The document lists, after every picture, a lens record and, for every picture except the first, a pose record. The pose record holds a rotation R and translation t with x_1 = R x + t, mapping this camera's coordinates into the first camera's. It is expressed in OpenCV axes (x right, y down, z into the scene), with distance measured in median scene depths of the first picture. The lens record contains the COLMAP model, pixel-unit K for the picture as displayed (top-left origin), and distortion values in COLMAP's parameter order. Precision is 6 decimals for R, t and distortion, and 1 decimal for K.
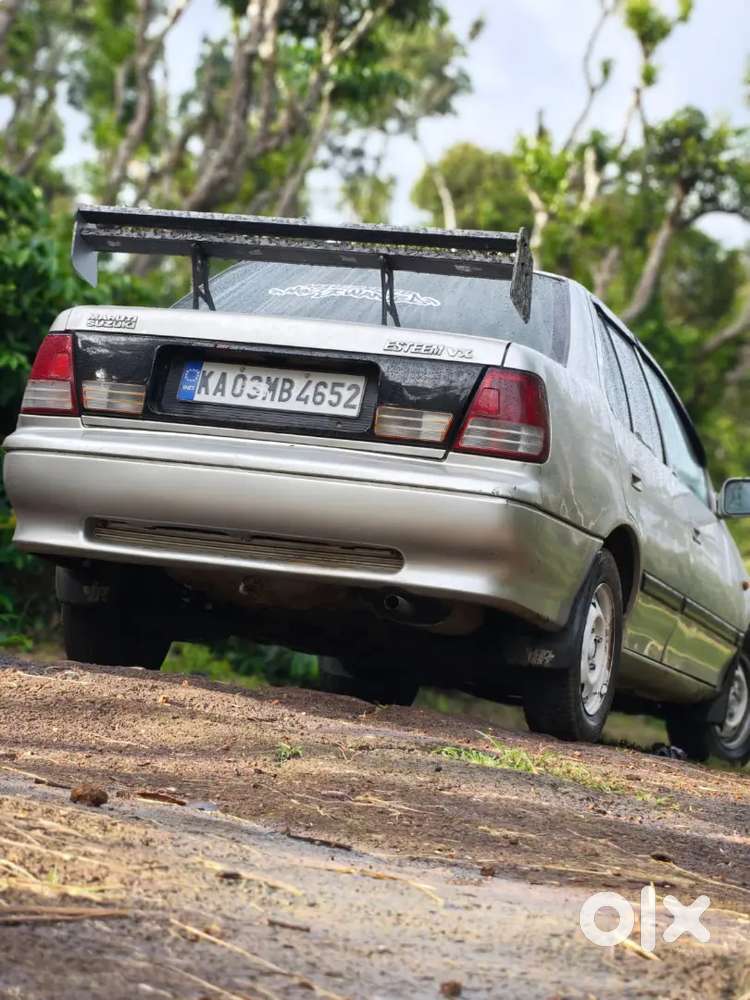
lens RADIAL K [[2285.4, 0, 389.5], [0, 2285.4, 507.6], [0, 0, 1]] dist [0.108134, 0.000000]
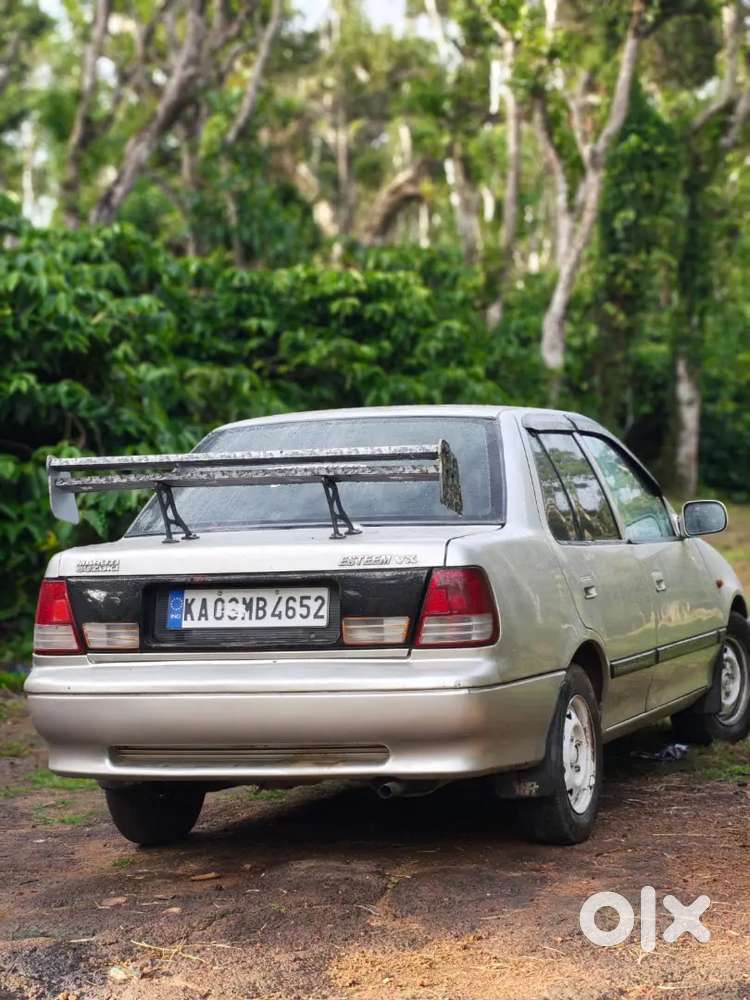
lens RADIAL K [[2285.4, 0, 413.8], [0, 2285.4, 487.8], [0, 0, 1]] dist [0.108134, 0.000000]
pose [[0.983801, -0.177275, -0.026627, 0.068616], [0.179154, 0.977473, 0.111581, -0.219624], [0.006247, -0.114544, 0.993399, -0.108596]]
